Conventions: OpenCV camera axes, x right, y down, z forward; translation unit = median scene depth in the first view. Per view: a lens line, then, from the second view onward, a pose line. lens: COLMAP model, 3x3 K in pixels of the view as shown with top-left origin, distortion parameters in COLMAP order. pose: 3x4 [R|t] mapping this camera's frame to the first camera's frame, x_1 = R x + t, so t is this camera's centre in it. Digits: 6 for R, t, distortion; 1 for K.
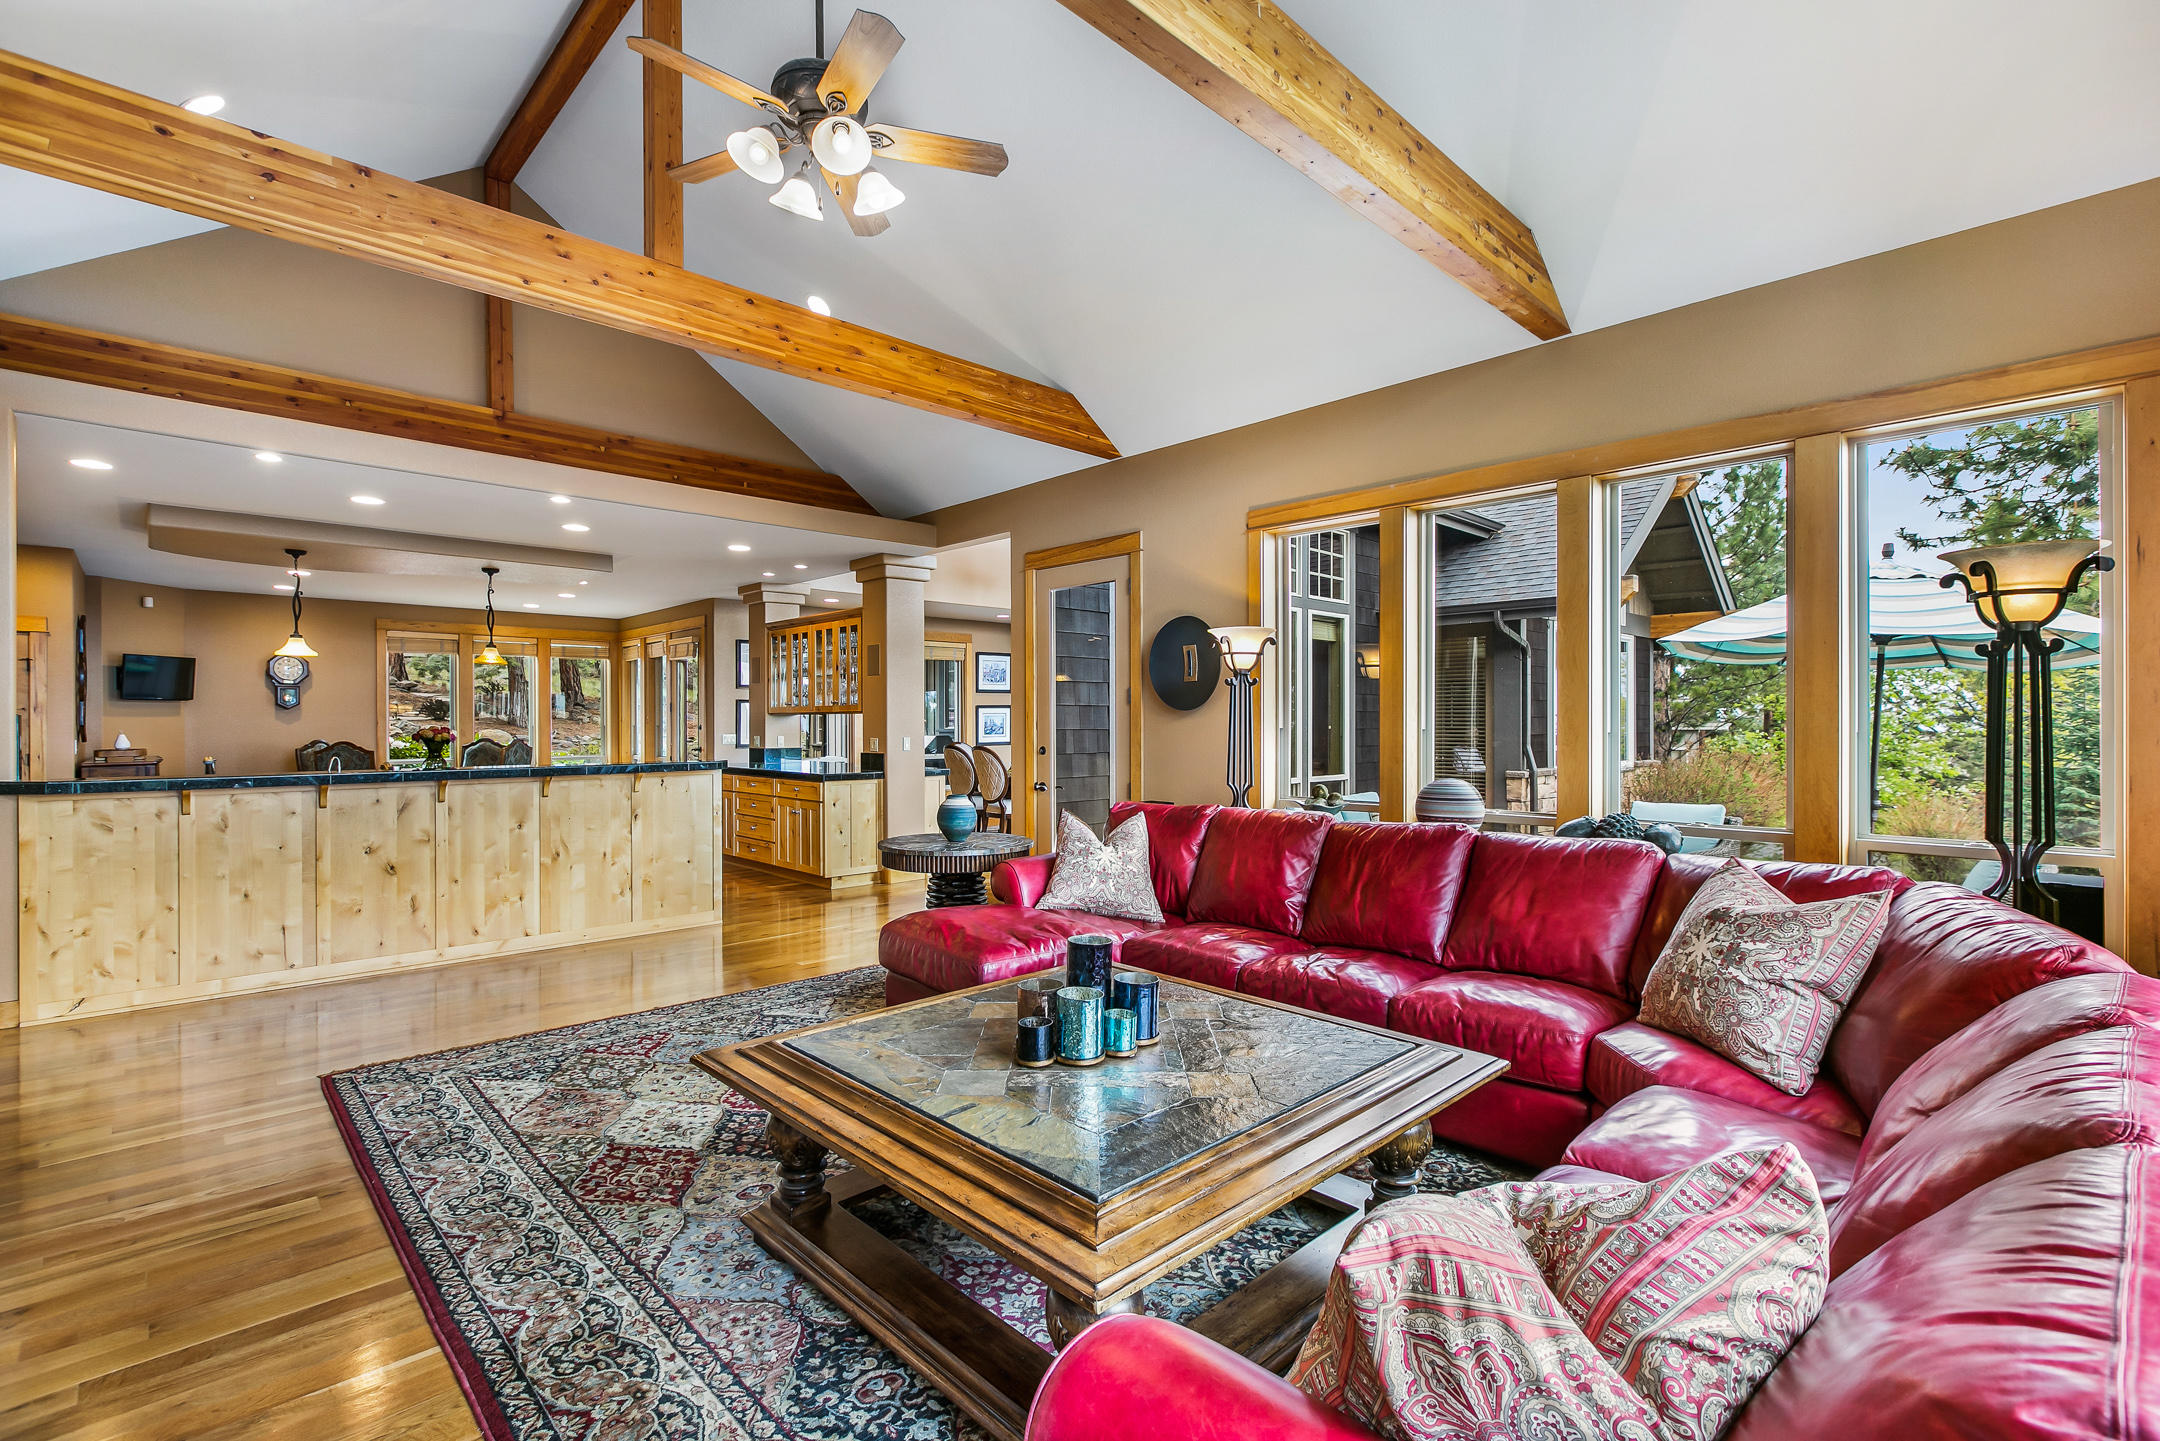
lens RADIAL K [[974.0, 0, 1075.6], [0, 974.0, 748.7], [0, 0, 1]] dist [-0.001103, 0.000211]
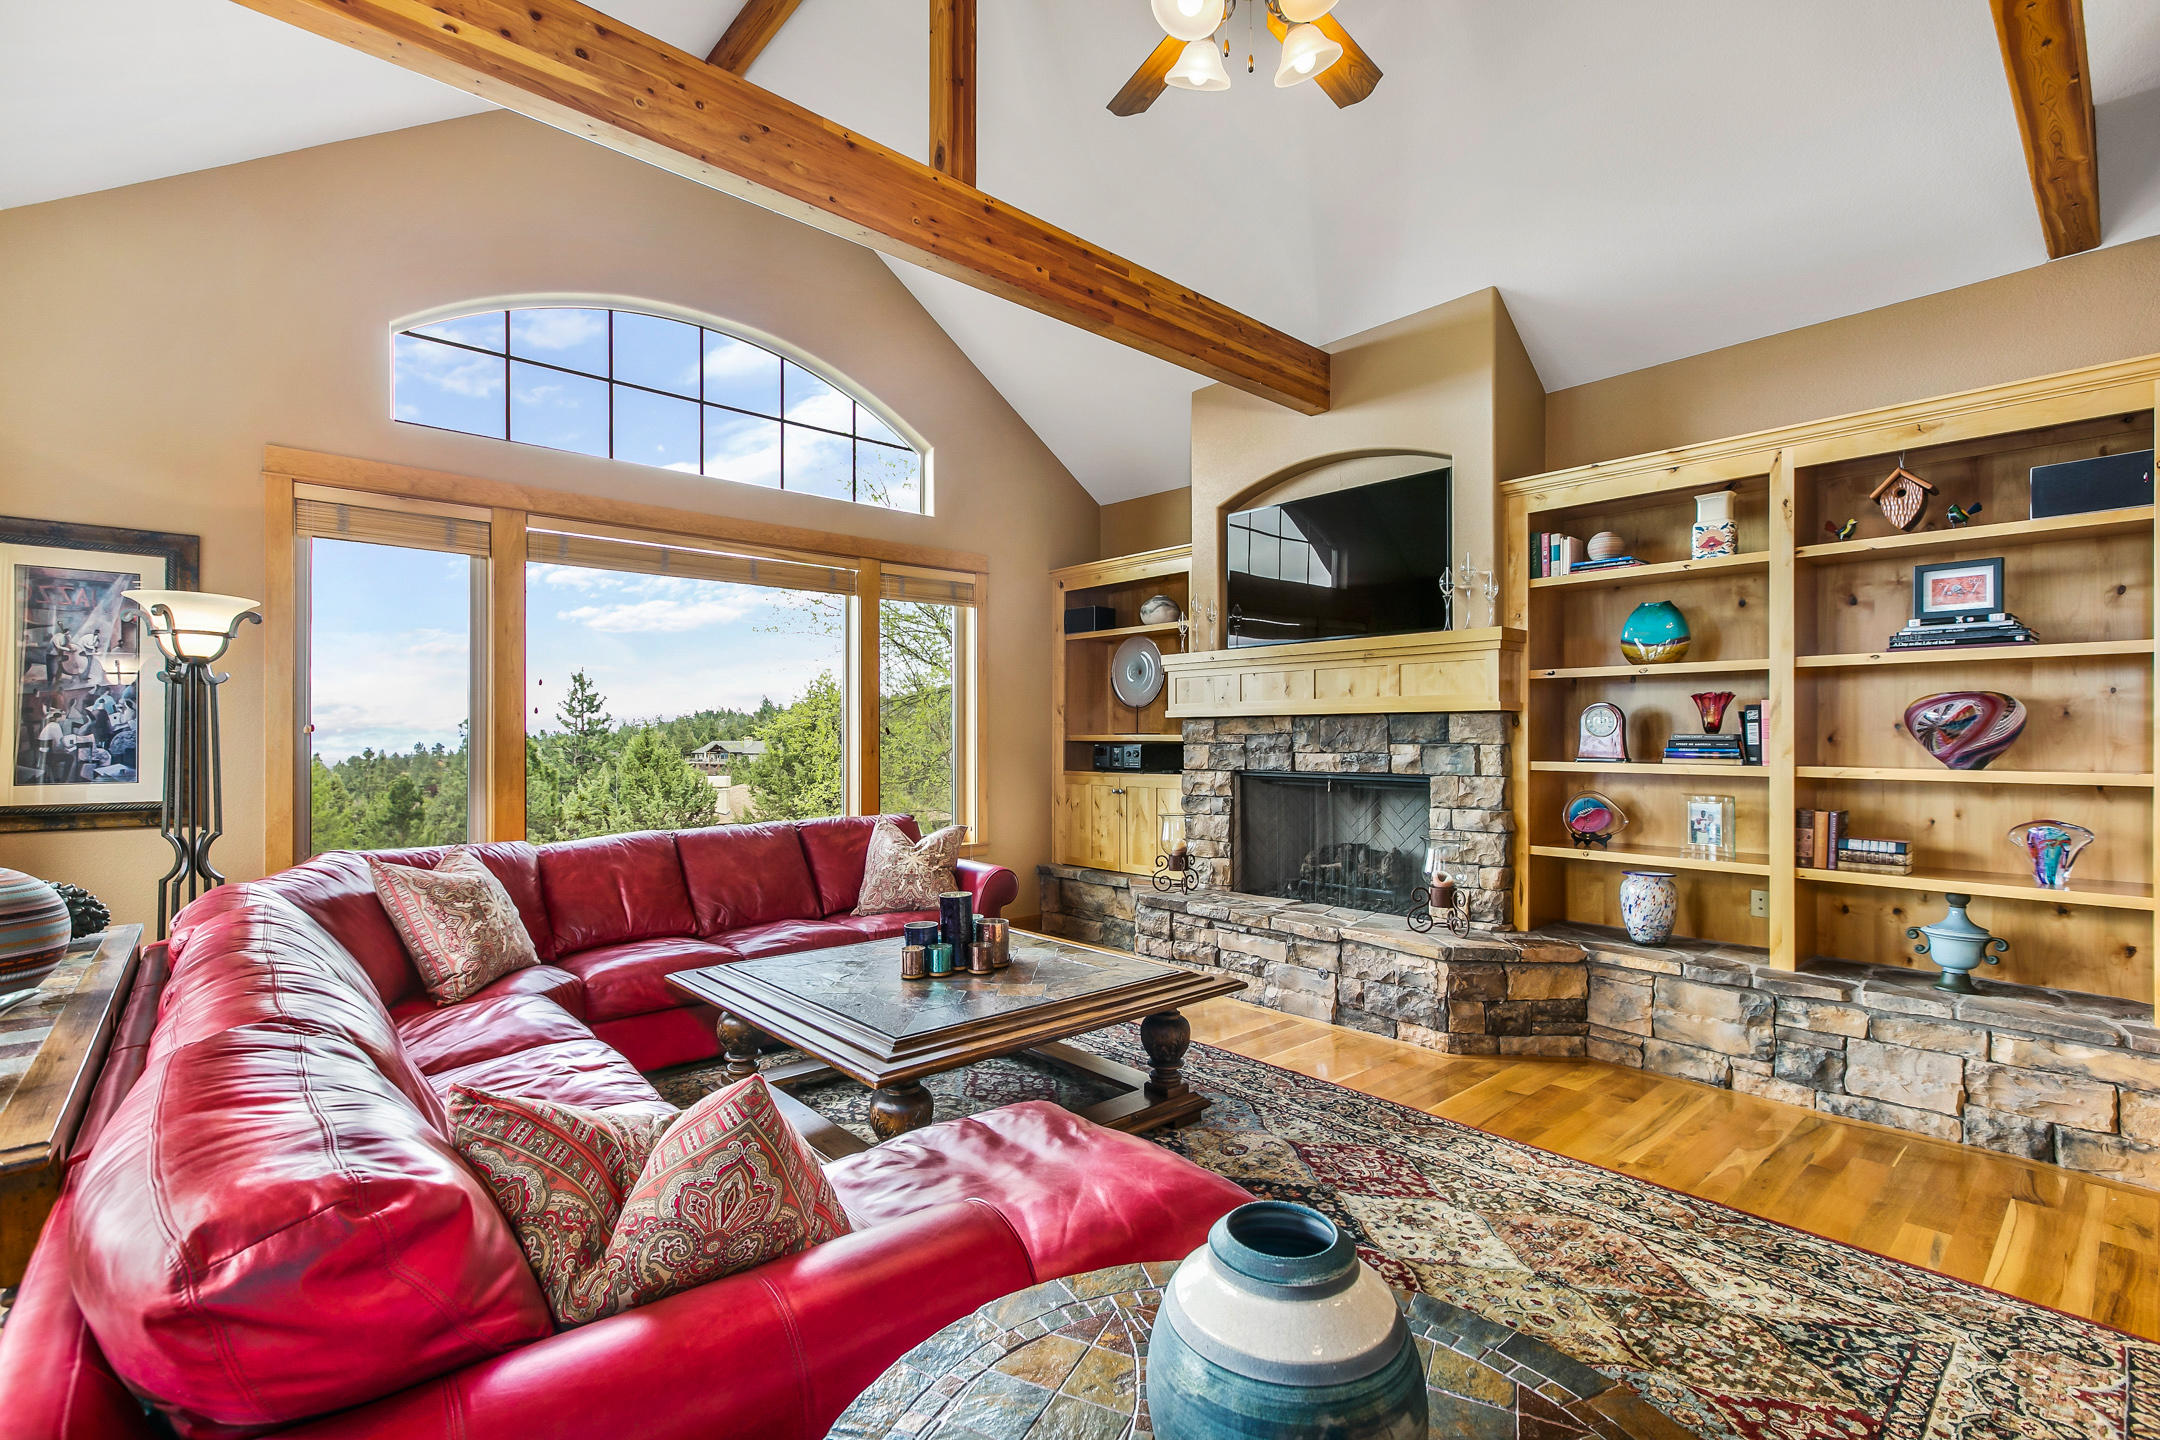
lens RADIAL K [[974.0, 0, 1075.6], [0, 974.0, 748.2], [0, 0, 1]] dist [-0.001103, 0.000211]
pose [[-0.999518, -0.000224, 0.031040, -0.148806], [0.000901, 0.999343, 0.036233, -0.046633], [-0.031028, 0.036244, -0.998861, 1.769452]]
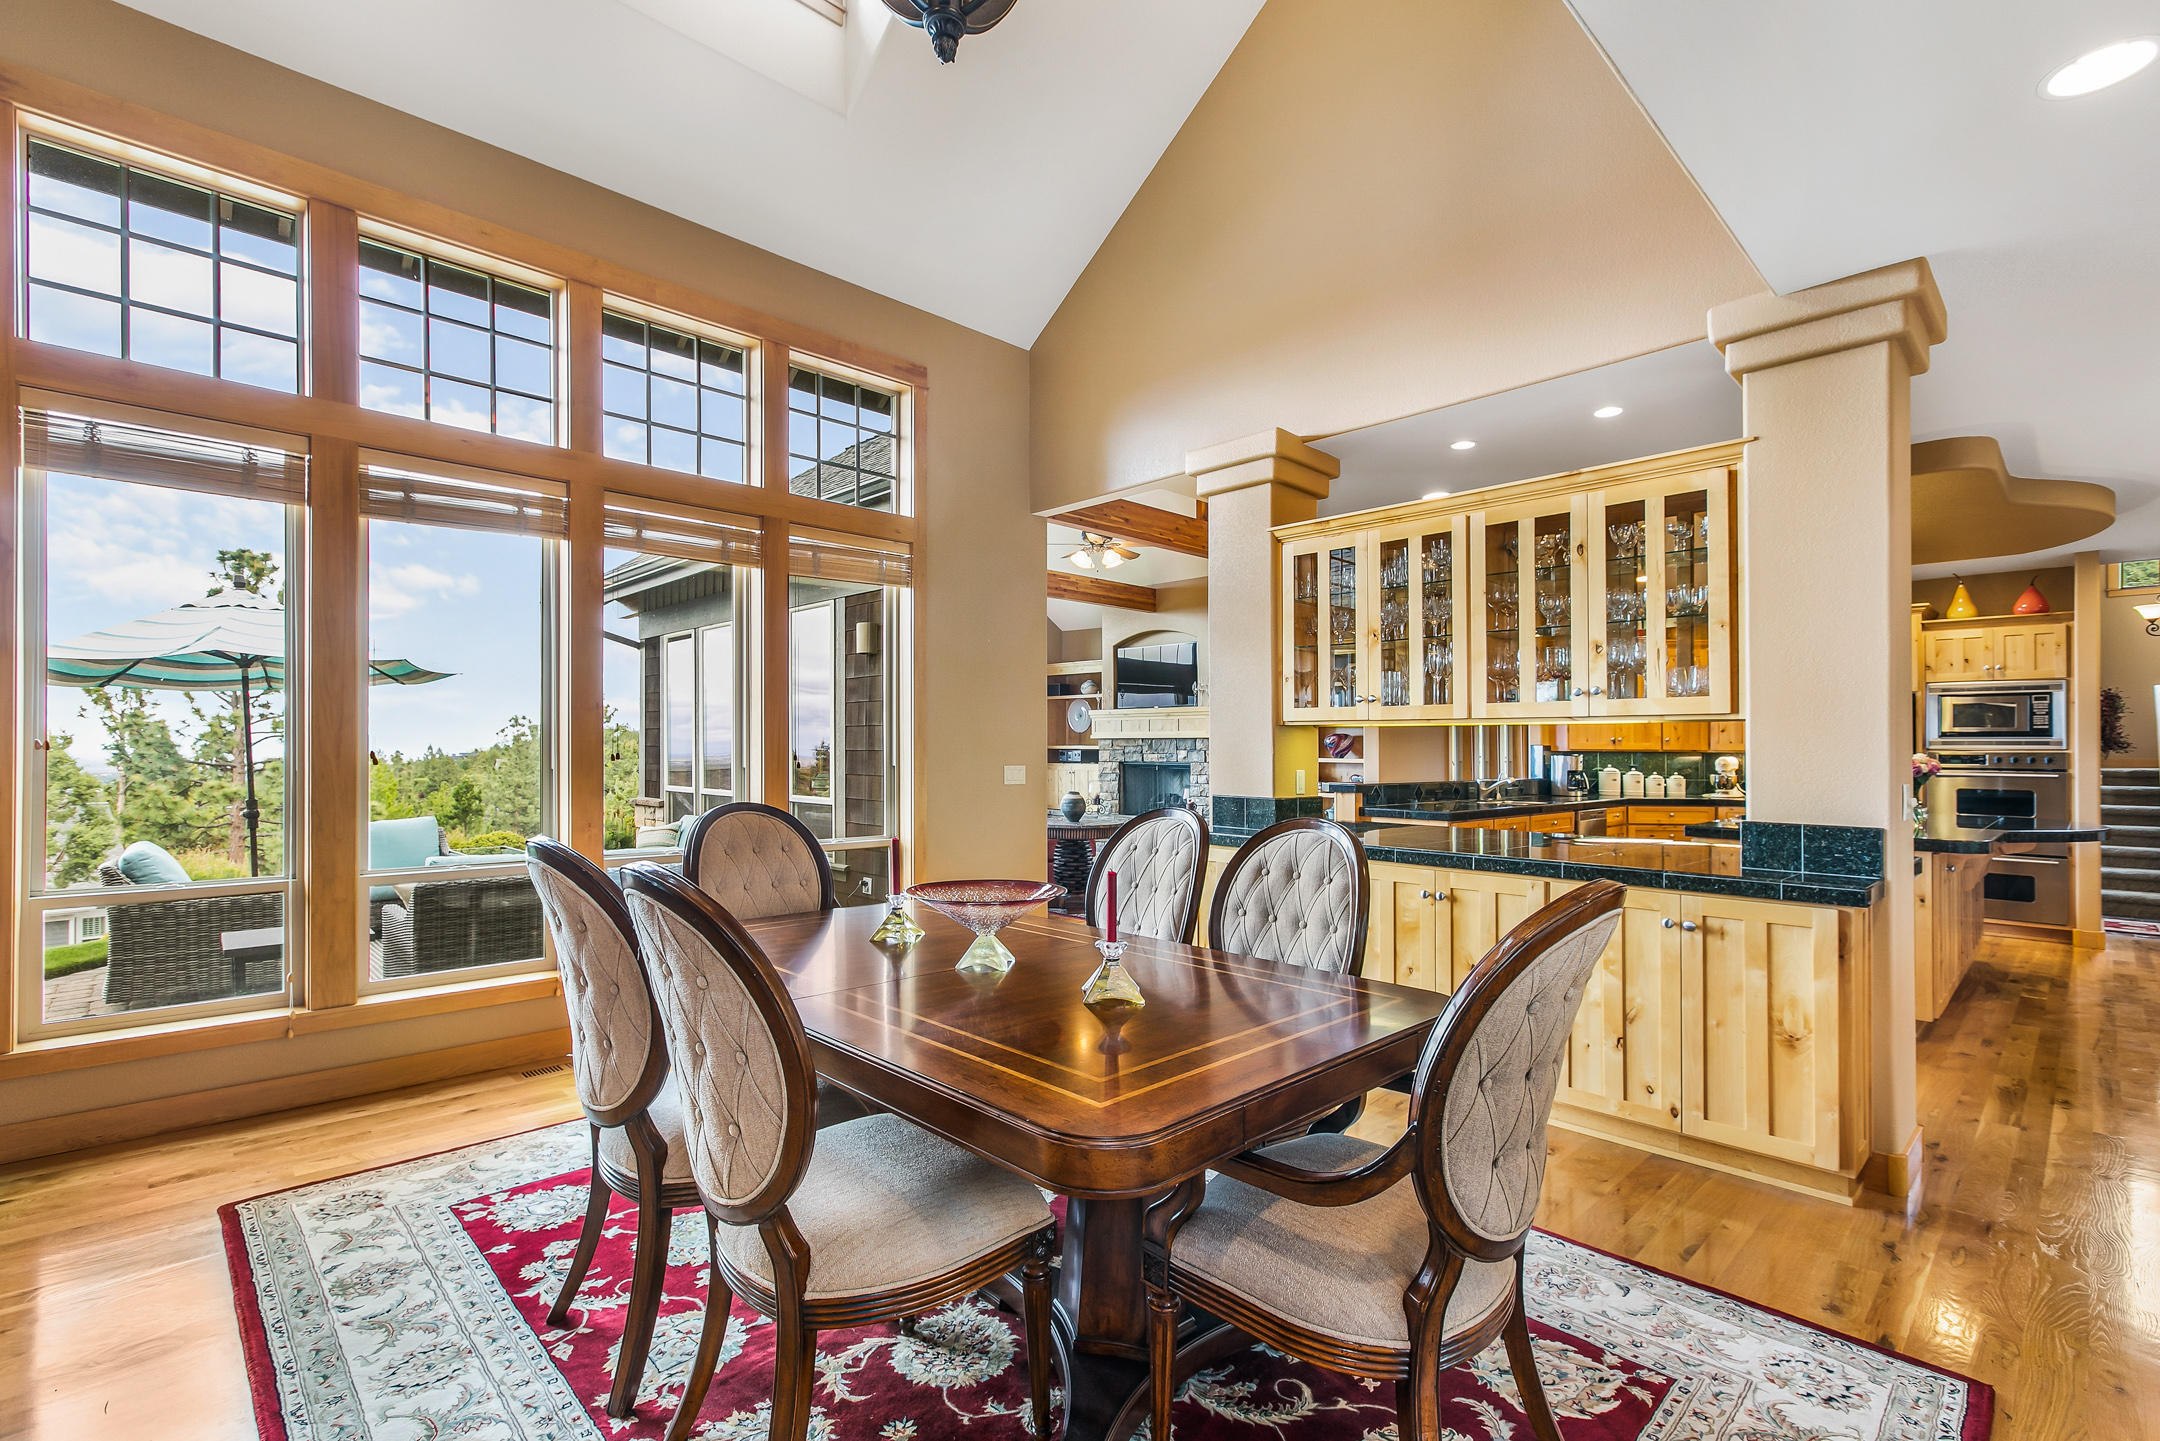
lens RADIAL K [[974.0, 0, 1075.6], [0, 974.0, 748.7], [0, 0, 1]] dist [-0.001103, 0.000211]
pose [[-0.999971, -0.007582, 0.000324, -0.194002], [-0.007572, 0.999680, 0.024117, -0.086702], [-0.000507, 0.024114, -0.999709, 3.751291]]
